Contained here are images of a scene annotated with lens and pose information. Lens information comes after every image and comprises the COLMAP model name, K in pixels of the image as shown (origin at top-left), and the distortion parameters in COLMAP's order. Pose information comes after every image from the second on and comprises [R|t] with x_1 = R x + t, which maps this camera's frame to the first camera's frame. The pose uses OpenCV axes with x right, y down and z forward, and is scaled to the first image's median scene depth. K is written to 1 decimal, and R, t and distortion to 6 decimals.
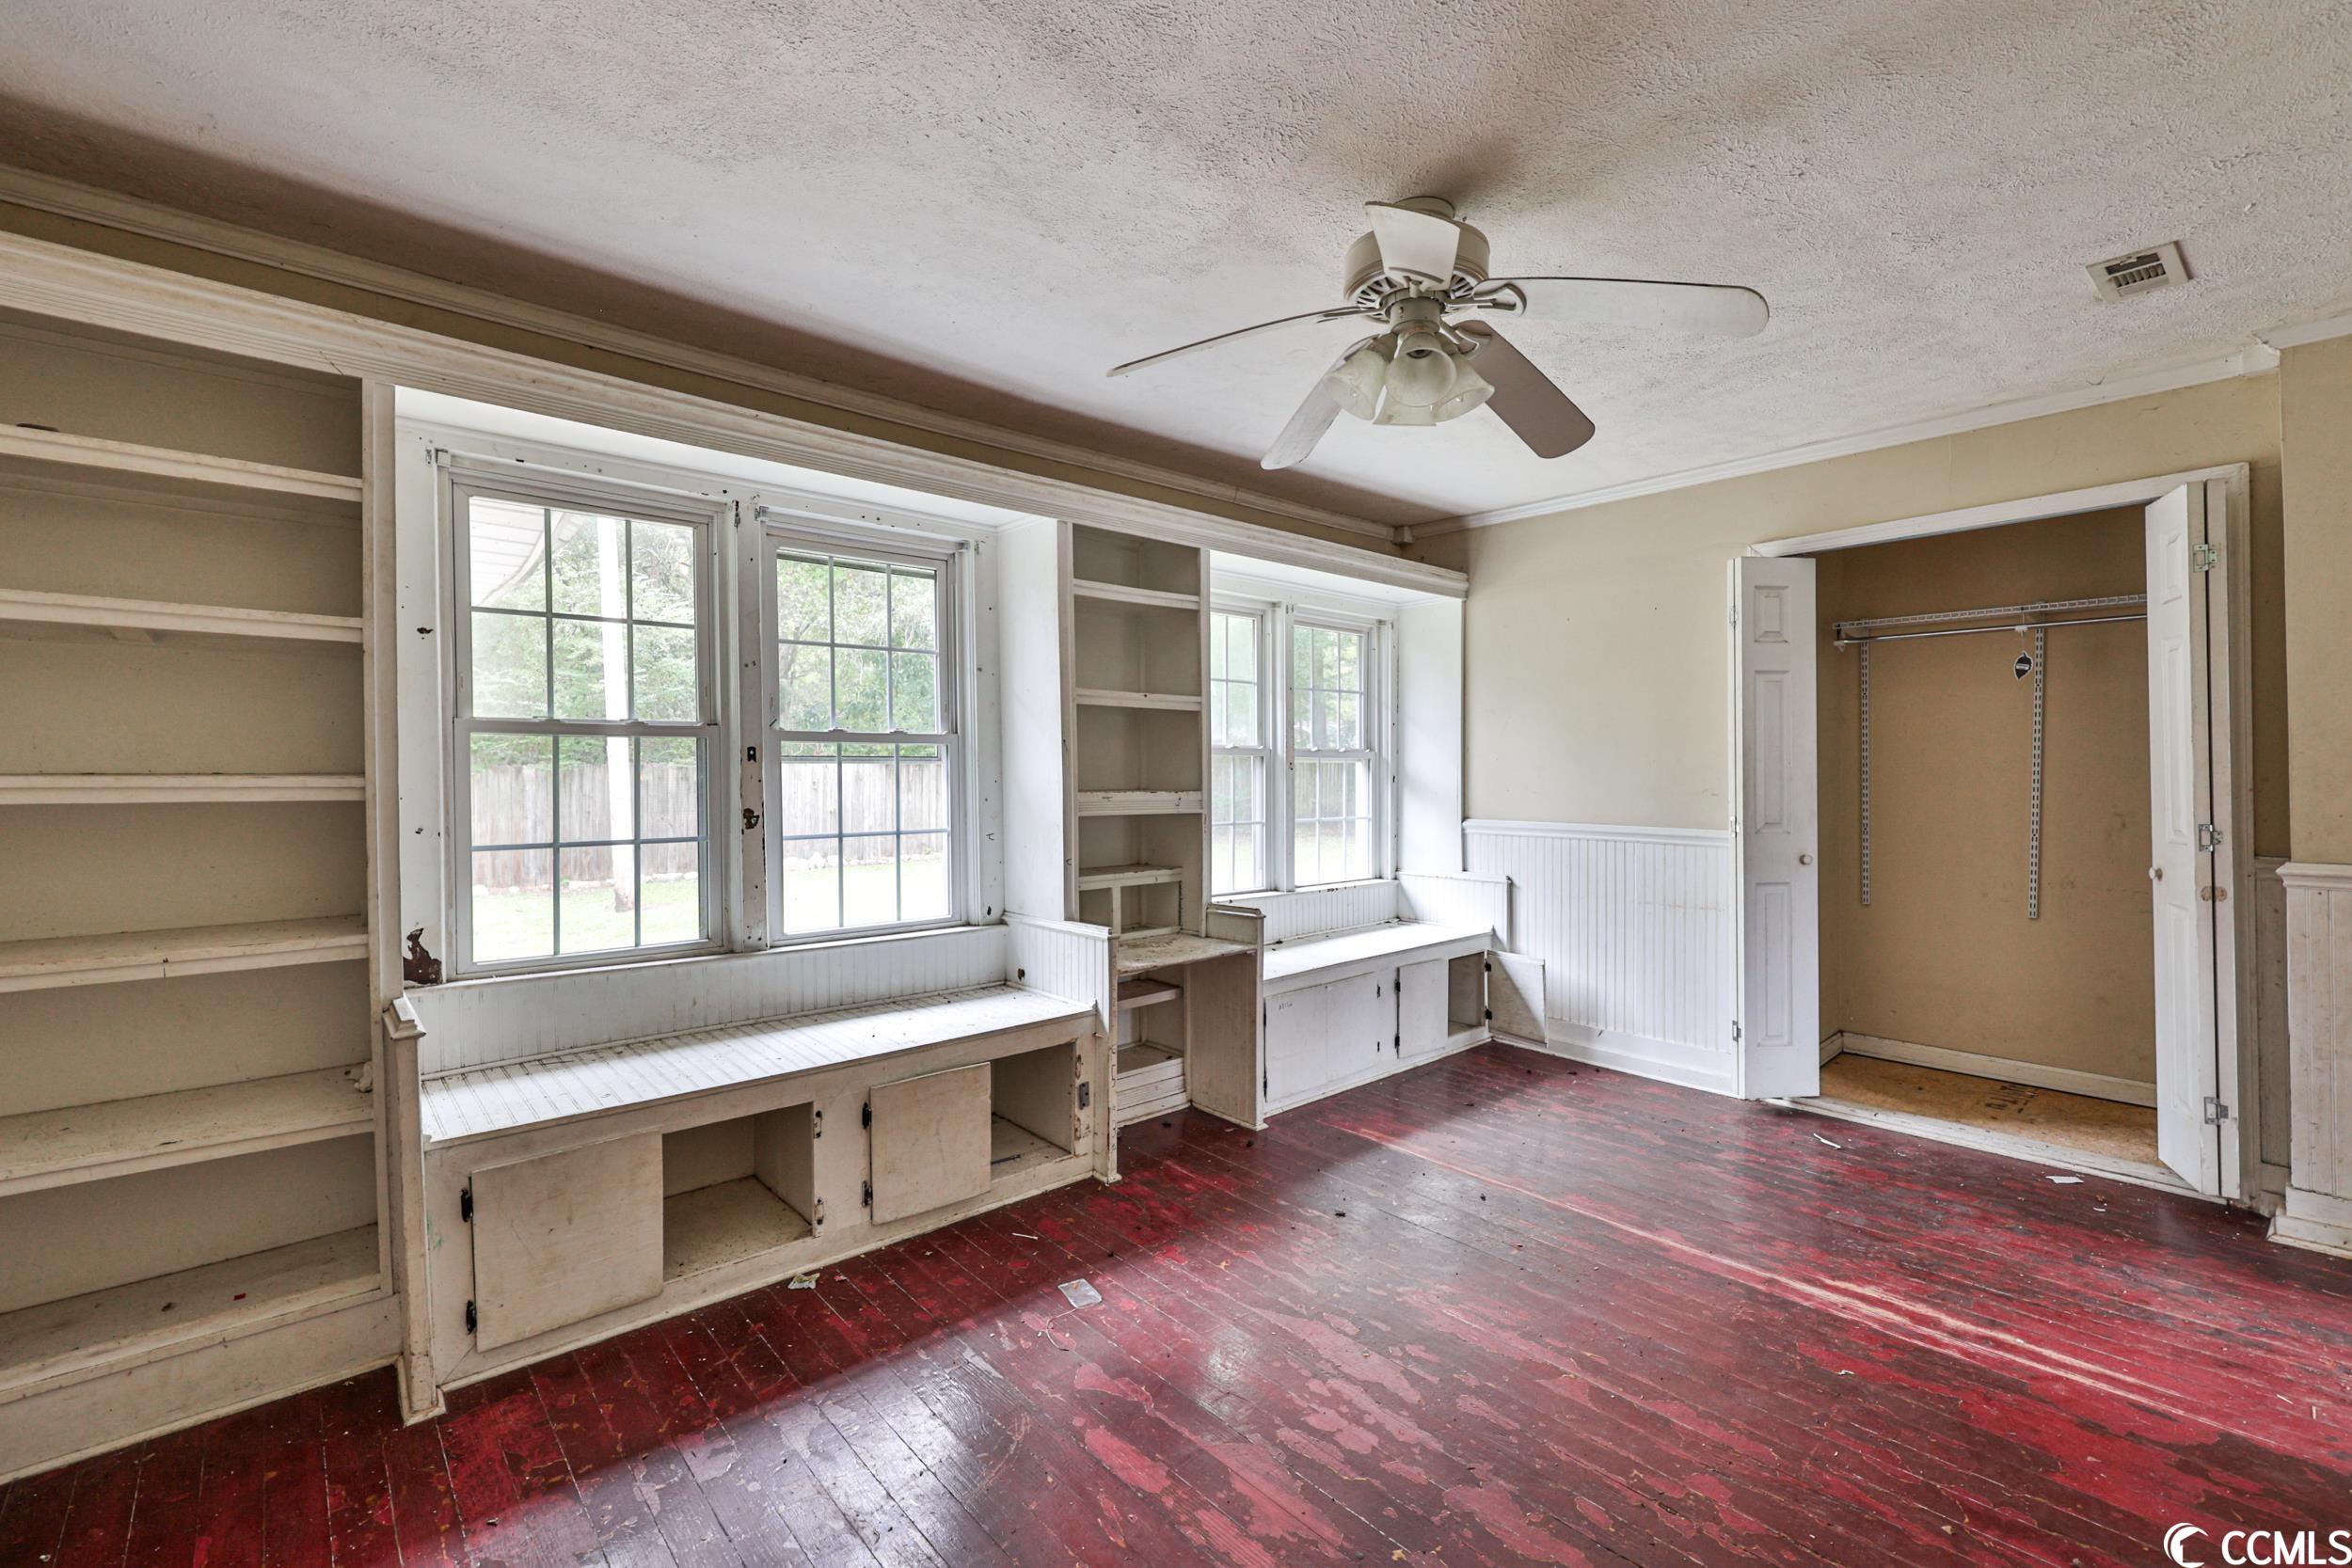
lens RADIAL K [[1041.1, 0, 1176.0], [0, 1041.1, 784.0], [0, 0, 1]] dist [0.000065, -0.000062]
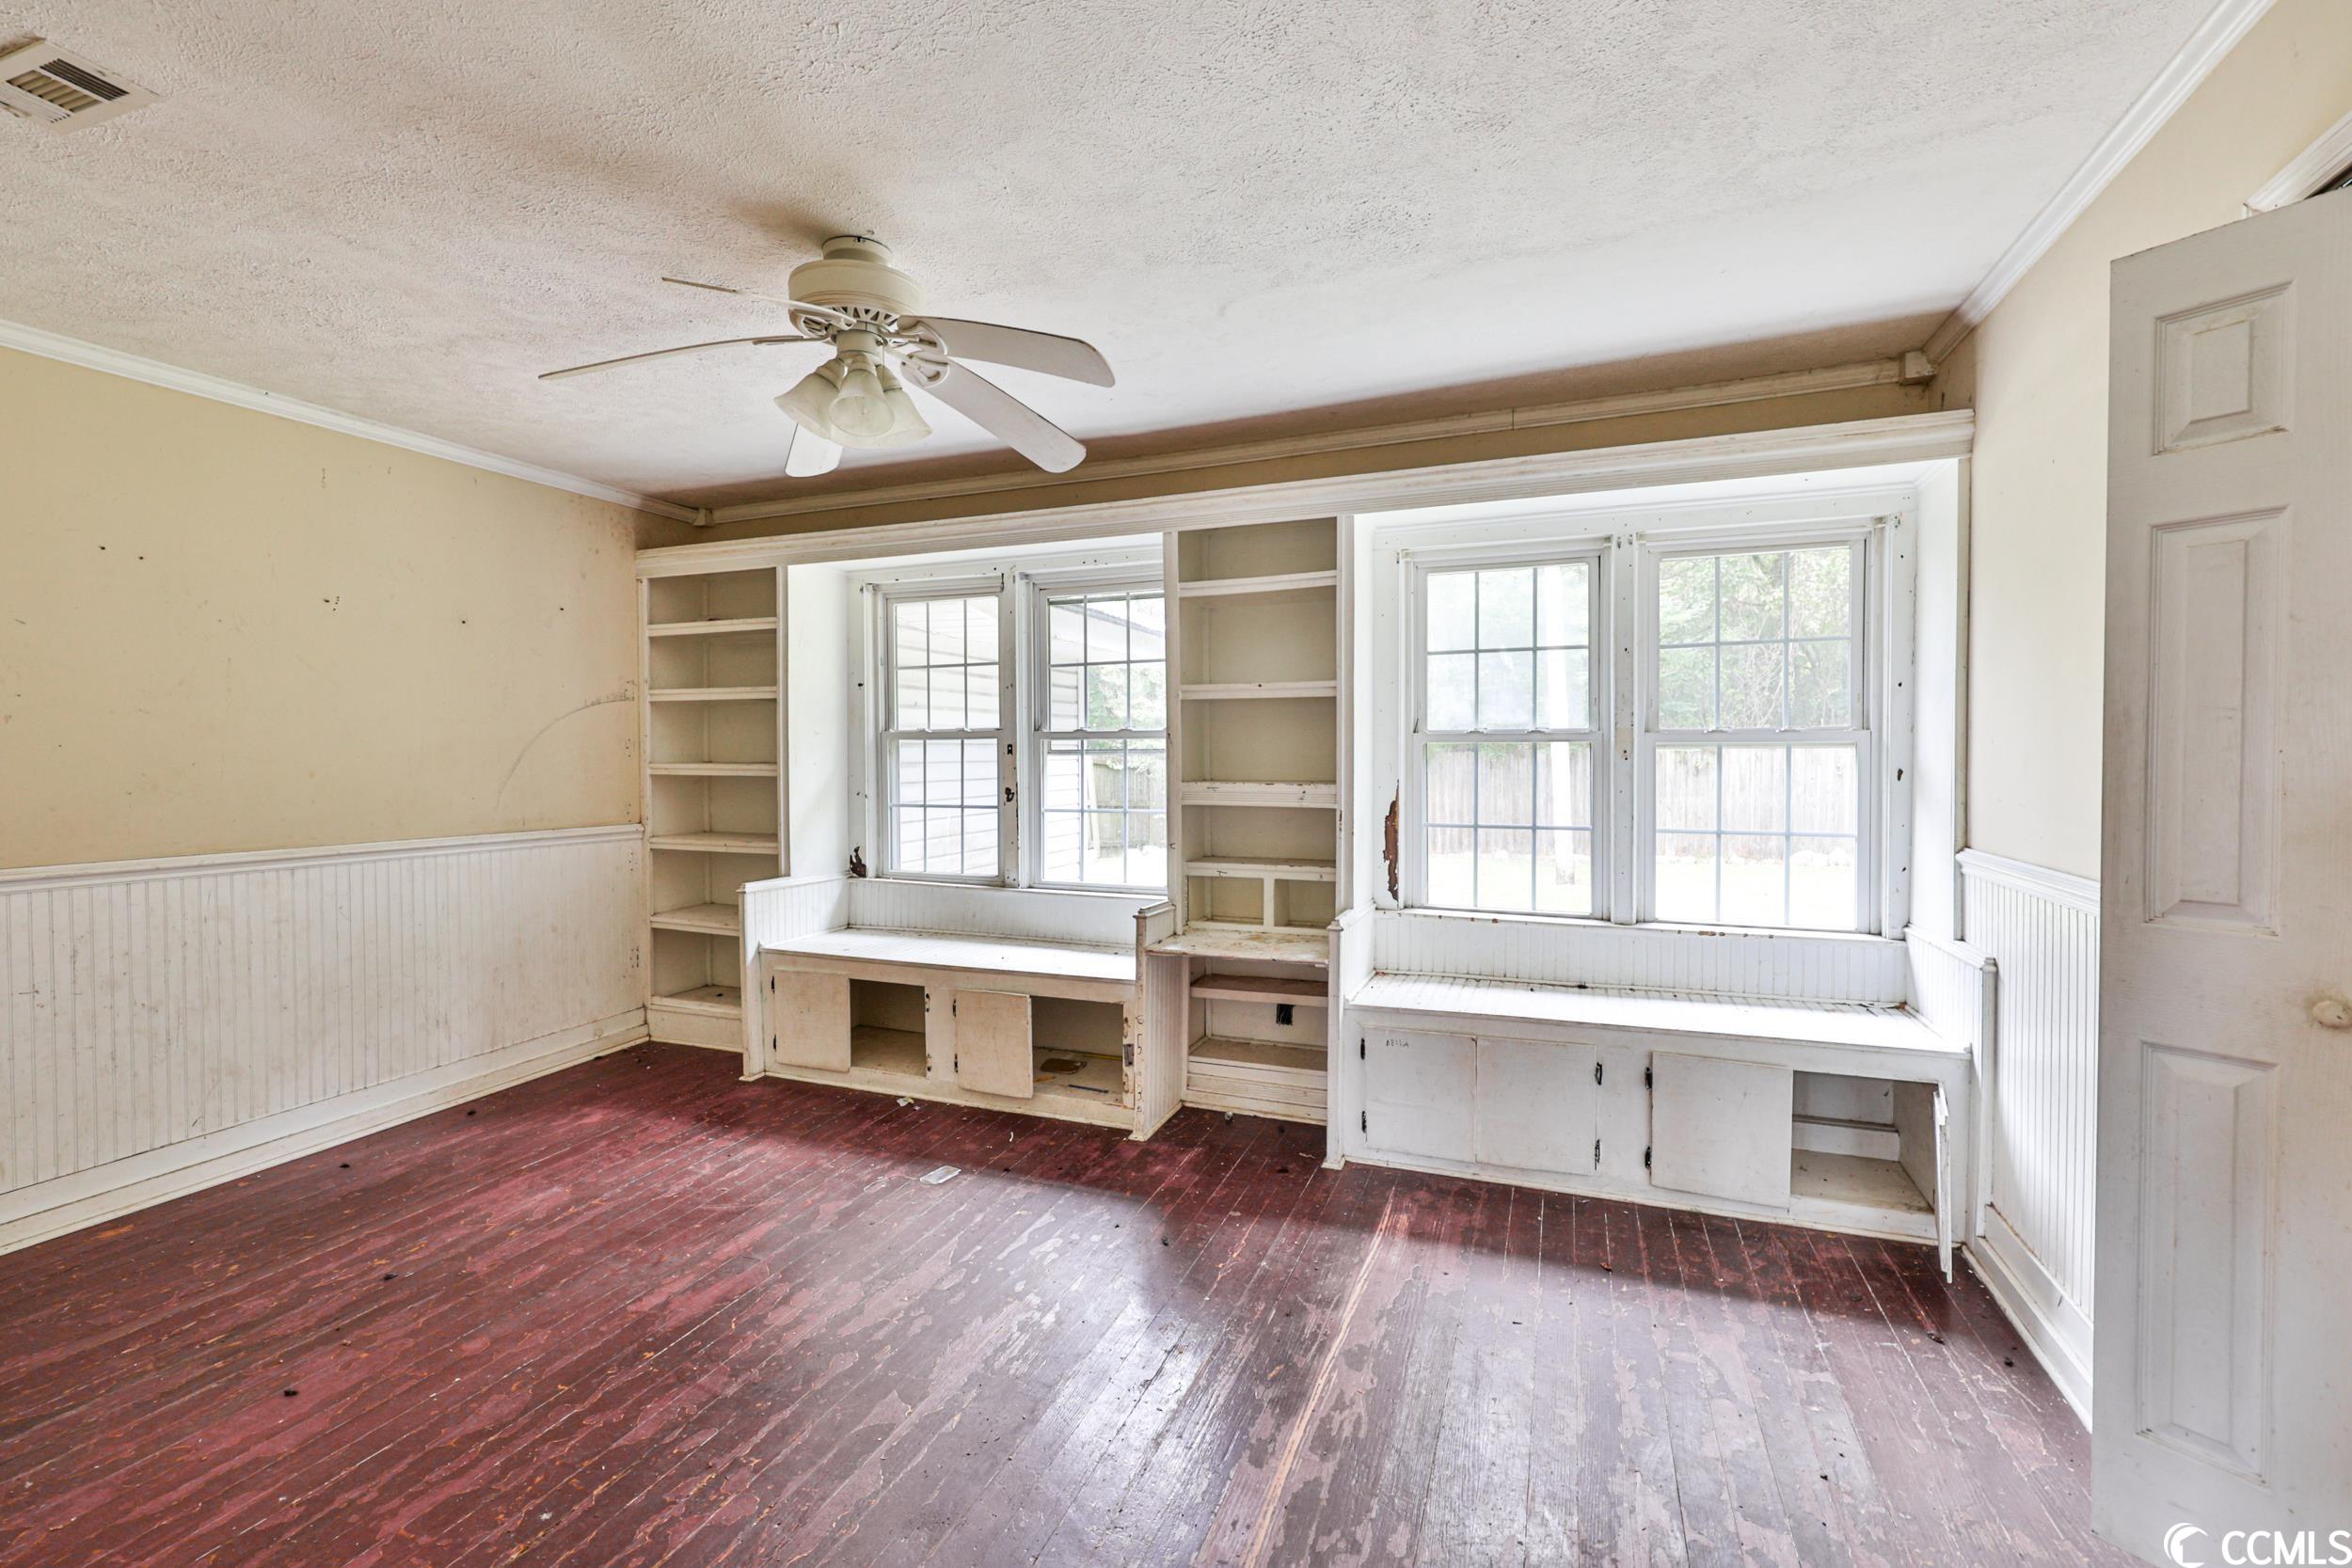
lens RADIAL K [[1028.2, 0, 1162.6], [0, 1028.2, 782.3], [0, 0, 1]] dist [-0.002172, -0.000118]
pose [[0.420206, 0.022818, -0.907142, 0.930100], [-0.007848, 0.999738, 0.021512, -0.015787], [0.907395, -0.001921, 0.420275, 0.581902]]
